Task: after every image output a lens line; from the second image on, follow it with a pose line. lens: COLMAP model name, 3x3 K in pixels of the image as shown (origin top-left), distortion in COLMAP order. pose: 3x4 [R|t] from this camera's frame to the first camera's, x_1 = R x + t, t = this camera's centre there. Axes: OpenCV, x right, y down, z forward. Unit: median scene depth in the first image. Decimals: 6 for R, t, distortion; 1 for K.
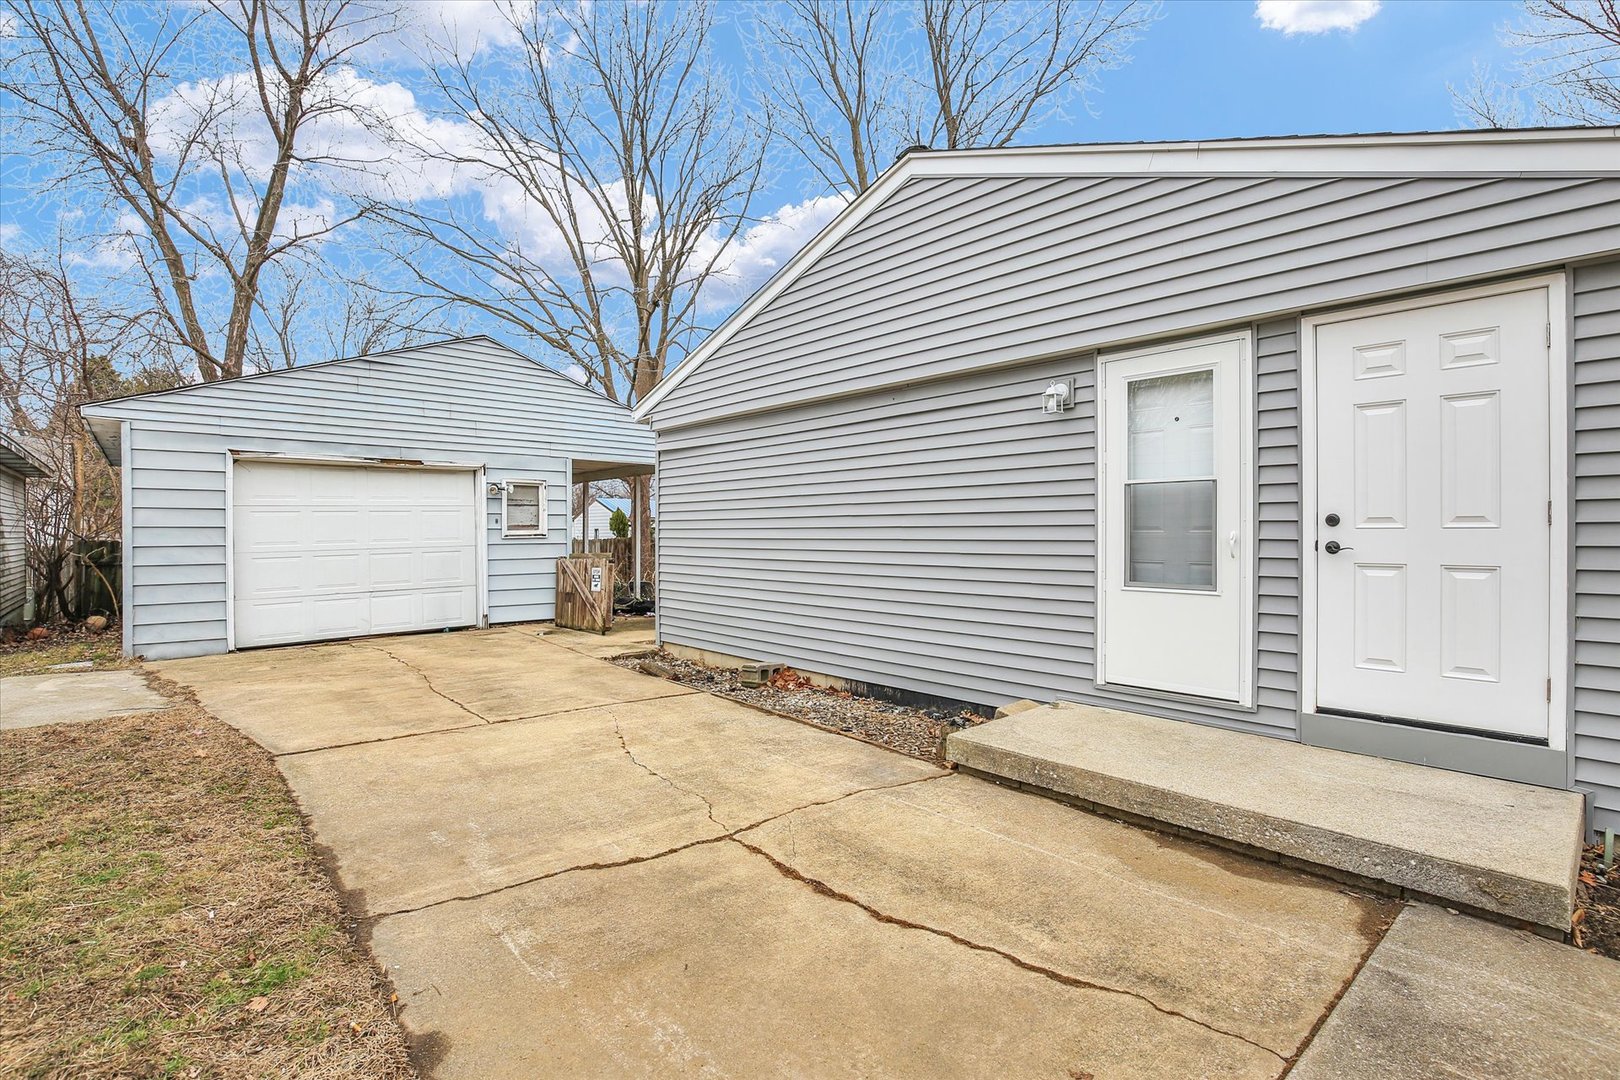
lens RADIAL K [[770.7, 0, 810.0], [0, 770.7, 540.0], [0, 0, 1]] dist [-0.031796, 0.000432]
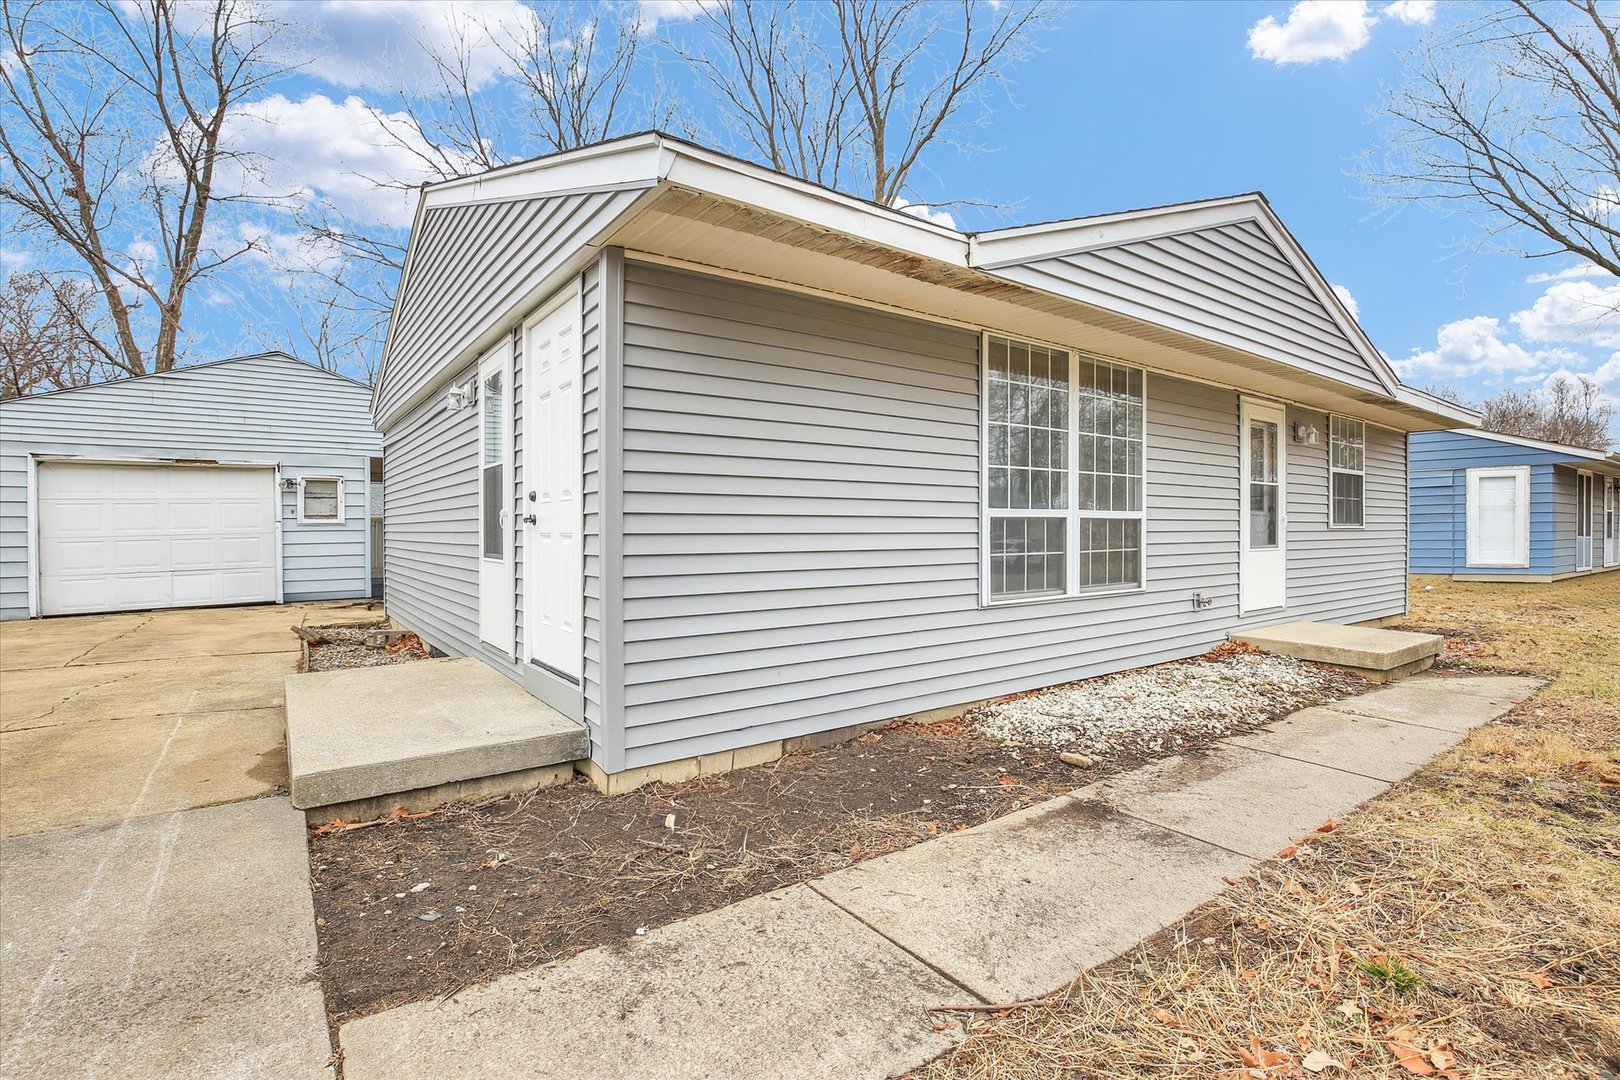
lens RADIAL K [[756.1, 0, 804.9], [0, 756.1, 538.2], [0, 0, 1]] dist [-0.025843, 0.000007]
pose [[0.994323, -0.003587, -0.106340, 0.522801], [0.004065, 0.999983, 0.004278, 0.015262], [0.106323, -0.004686, 0.994321, -0.044062]]
